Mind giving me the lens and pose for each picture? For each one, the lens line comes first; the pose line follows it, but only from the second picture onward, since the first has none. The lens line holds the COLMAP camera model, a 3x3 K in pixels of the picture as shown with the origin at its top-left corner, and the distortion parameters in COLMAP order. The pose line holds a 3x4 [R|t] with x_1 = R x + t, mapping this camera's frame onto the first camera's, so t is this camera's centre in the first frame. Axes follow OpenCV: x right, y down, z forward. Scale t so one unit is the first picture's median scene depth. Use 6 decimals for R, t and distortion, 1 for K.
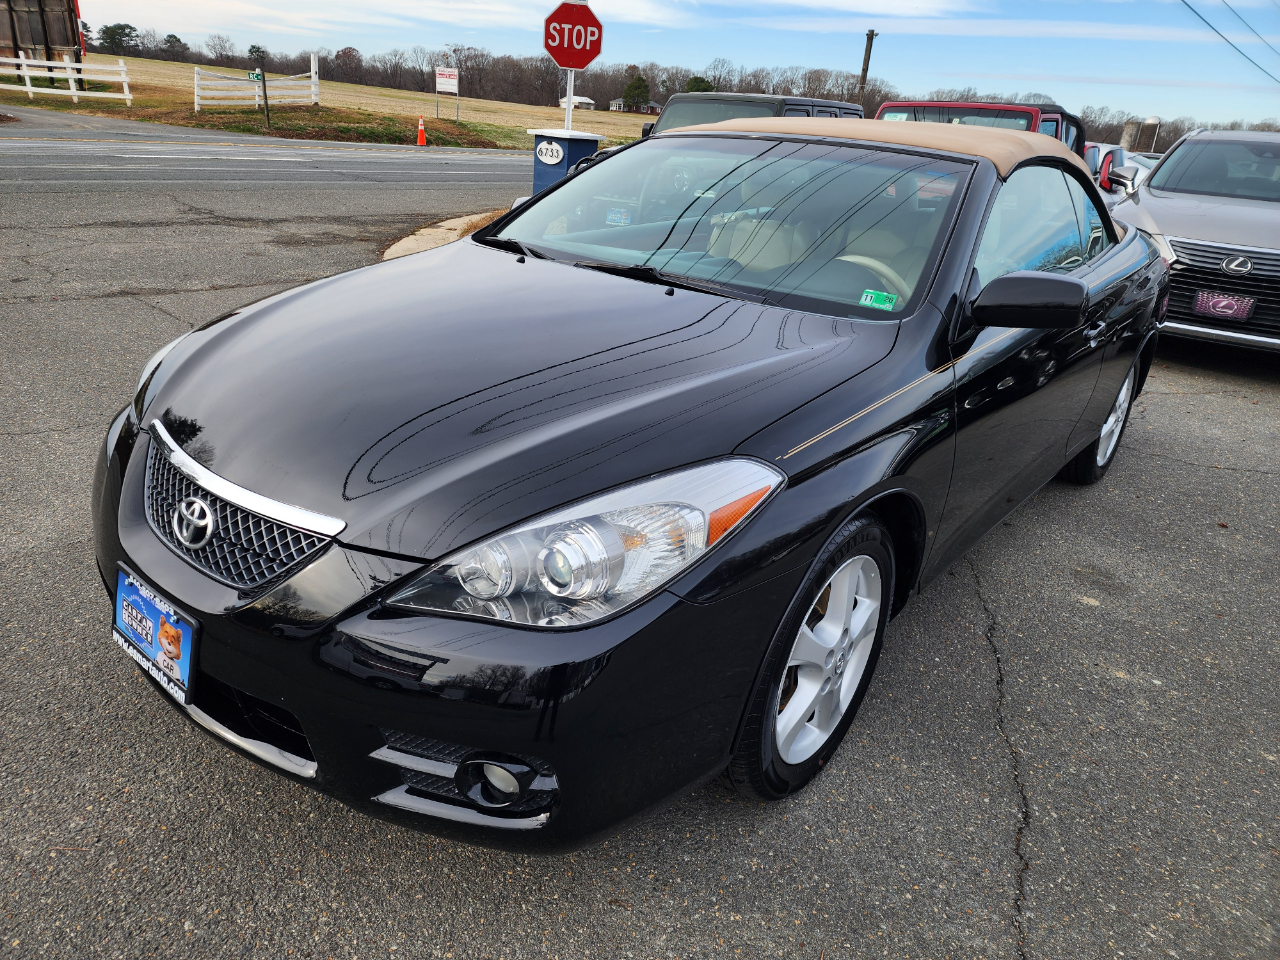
lens RADIAL K [[868.2, 0, 644.2], [0, 868.2, 481.4], [0, 0, 1]] dist [0.064923, -0.054424]
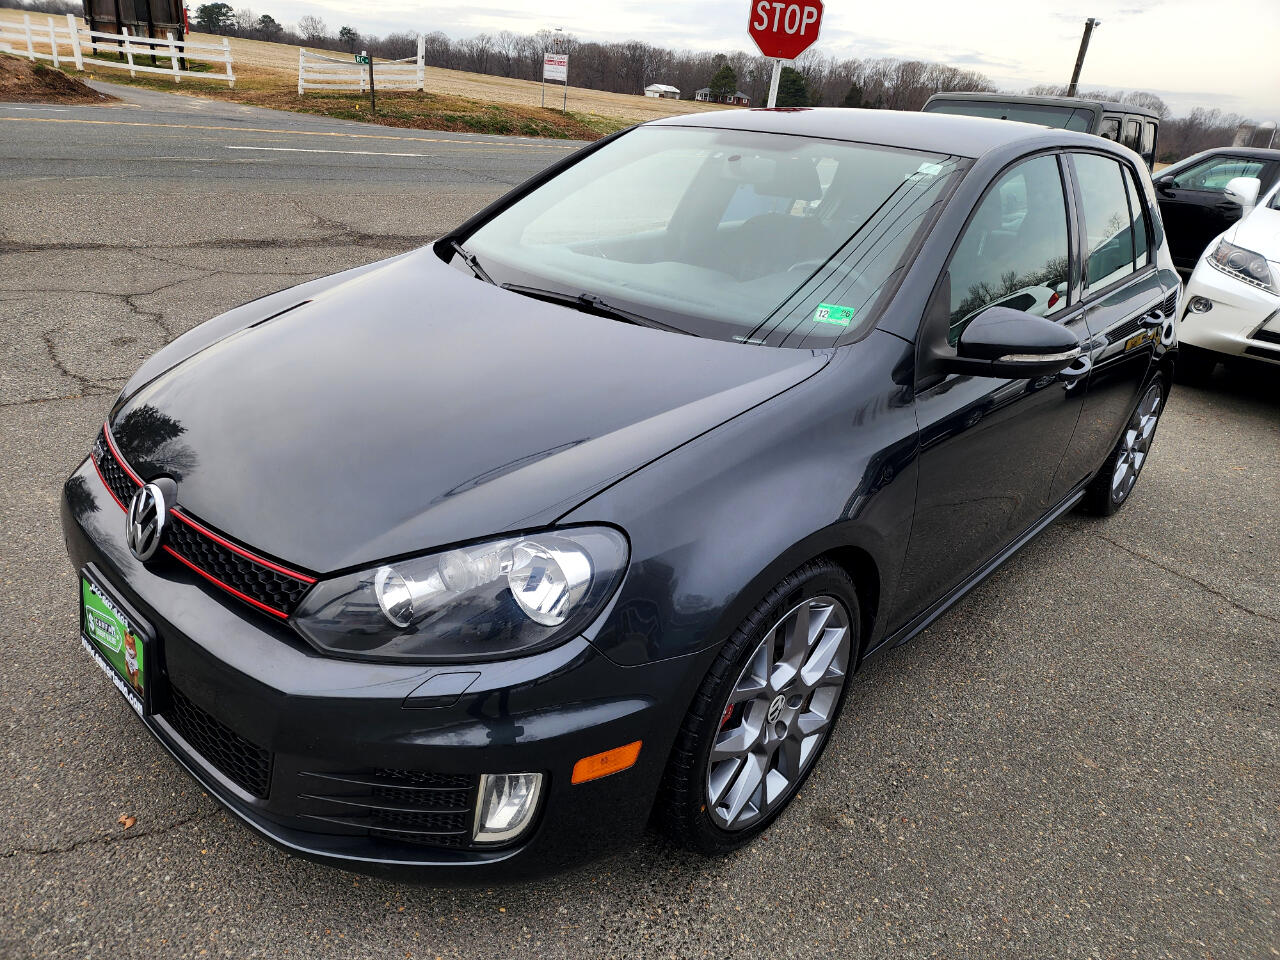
lens RADIAL K [[843.5, 0, 640.0], [0, 843.5, 480.0], [0, 0, 1]] dist [0.071065, -0.059958]
pose [[0.997033, 0.049590, -0.058872, -0.058596], [-0.048387, 0.998593, 0.021690, -0.037297], [0.059865, -0.018777, 0.998030, 0.079397]]
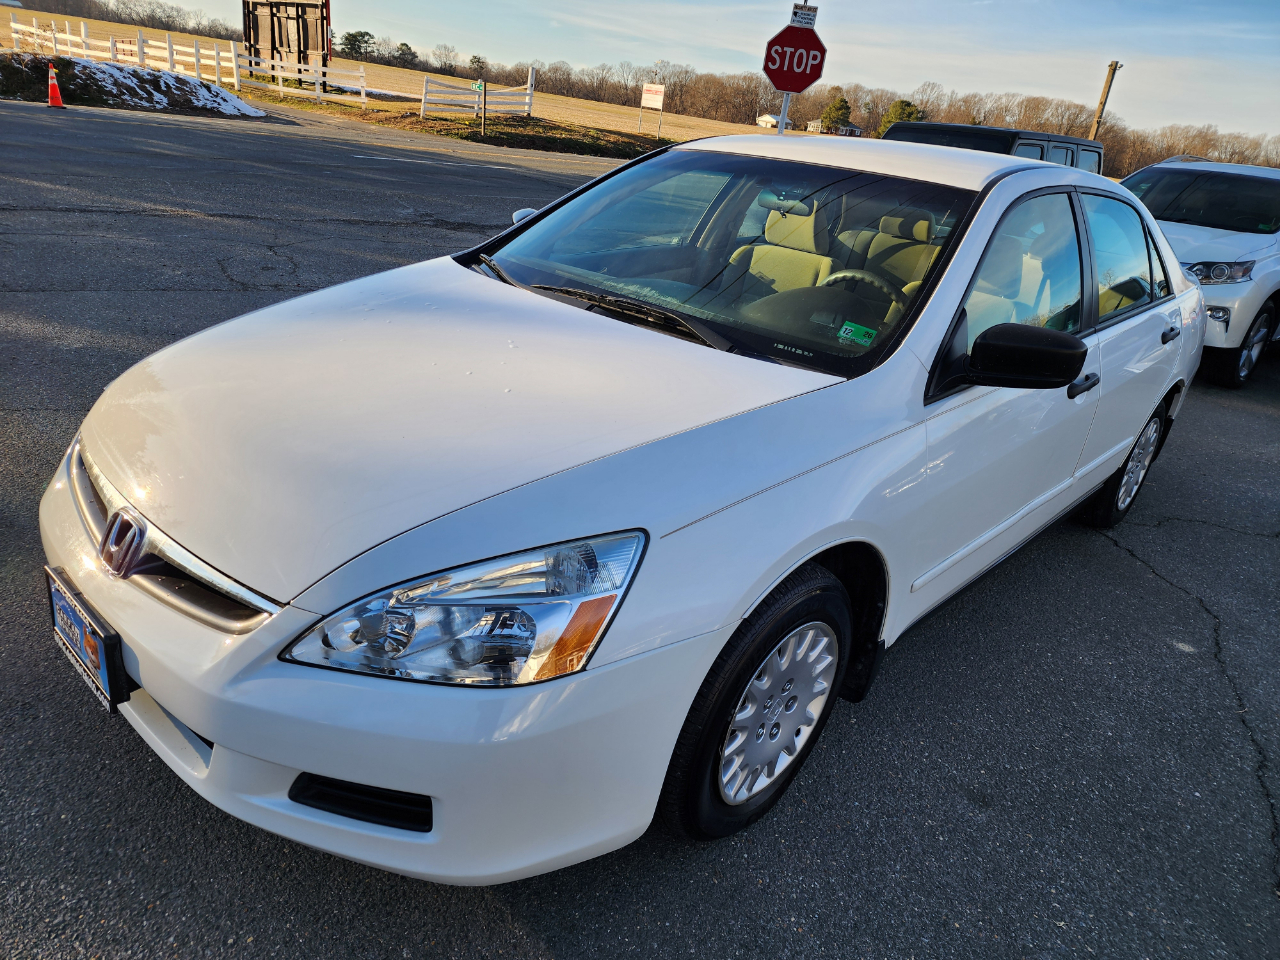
lens RADIAL K [[875.0, 0, 640.0], [0, 875.0, 480.0], [0, 0, 1]] dist [0.074896, -0.066959]
pose [[0.977732, 0.116589, -0.174492, -0.008521], [-0.120209, 0.992695, -0.010285, -0.002986], [0.172019, 0.031032, 0.984605, 0.002175]]
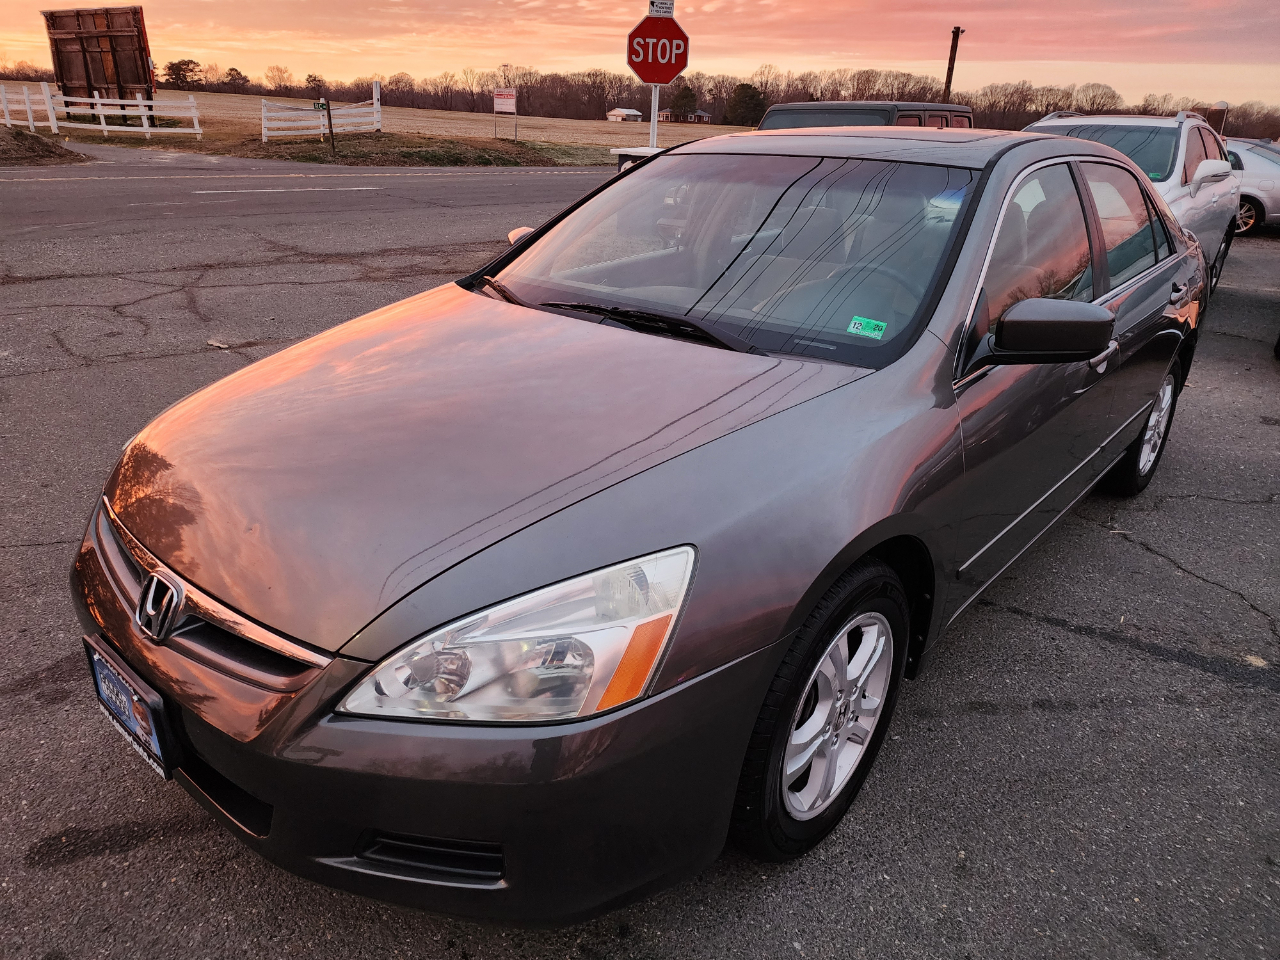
lens RADIAL K [[865.0, 0, 638.3], [0, 865.0, 468.7], [0, 0, 1]] dist [0.067903, -0.054893]
pose [[0.997909, -0.022000, -0.060780, -0.021588], [0.020761, 0.999565, -0.020934, -0.012618], [0.061215, 0.019629, 0.997932, 0.022554]]
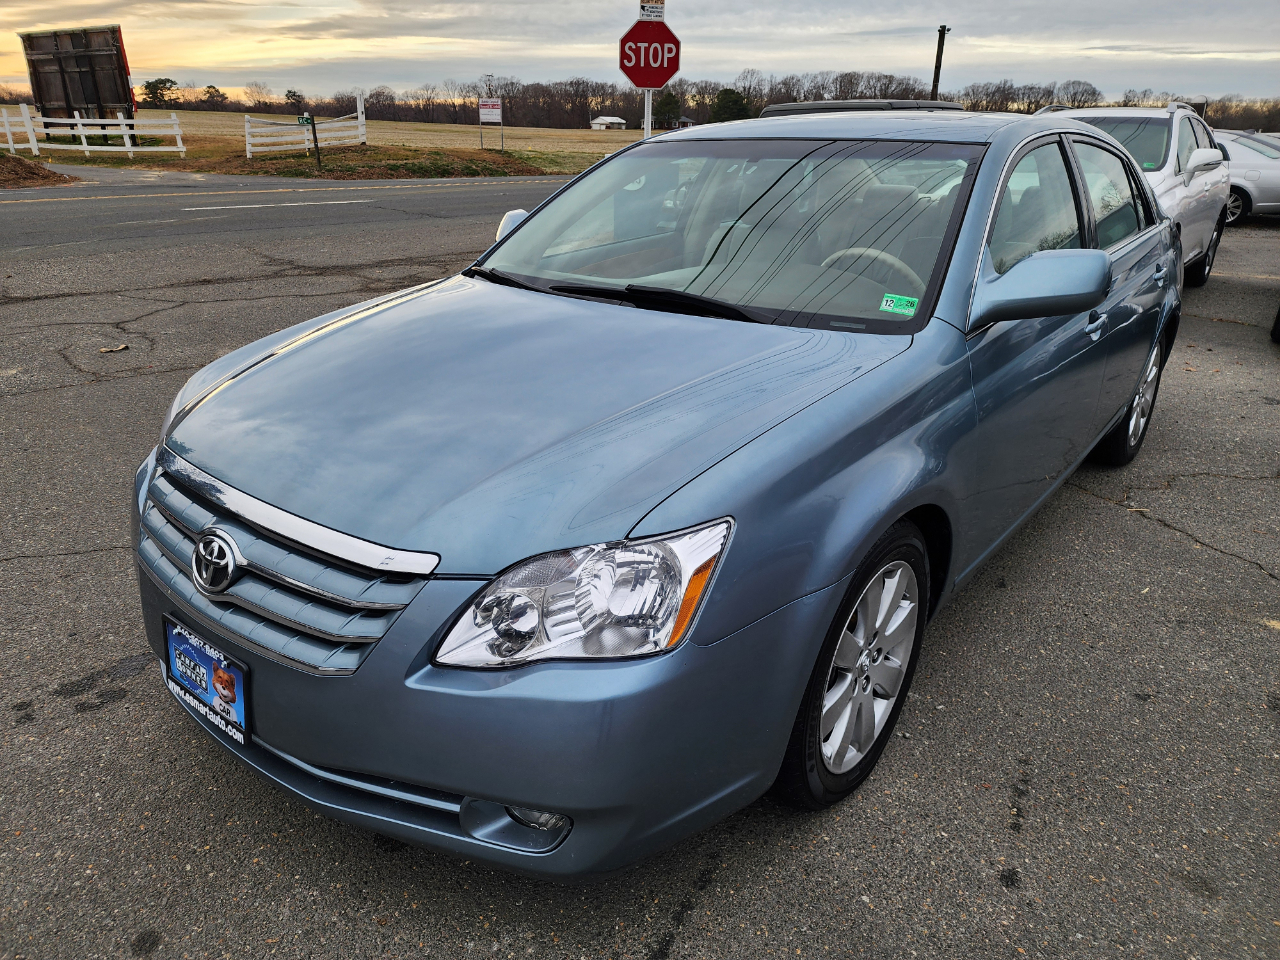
lens RADIAL K [[868.2, 0, 644.2], [0, 868.2, 481.4], [0, 0, 1]] dist [0.064923, -0.054424]
pose [[0.997589, -0.051960, -0.046013, -0.026727], [0.051221, 0.998541, -0.017107, -0.010277], [0.046835, 0.014709, 0.998794, 0.020030]]
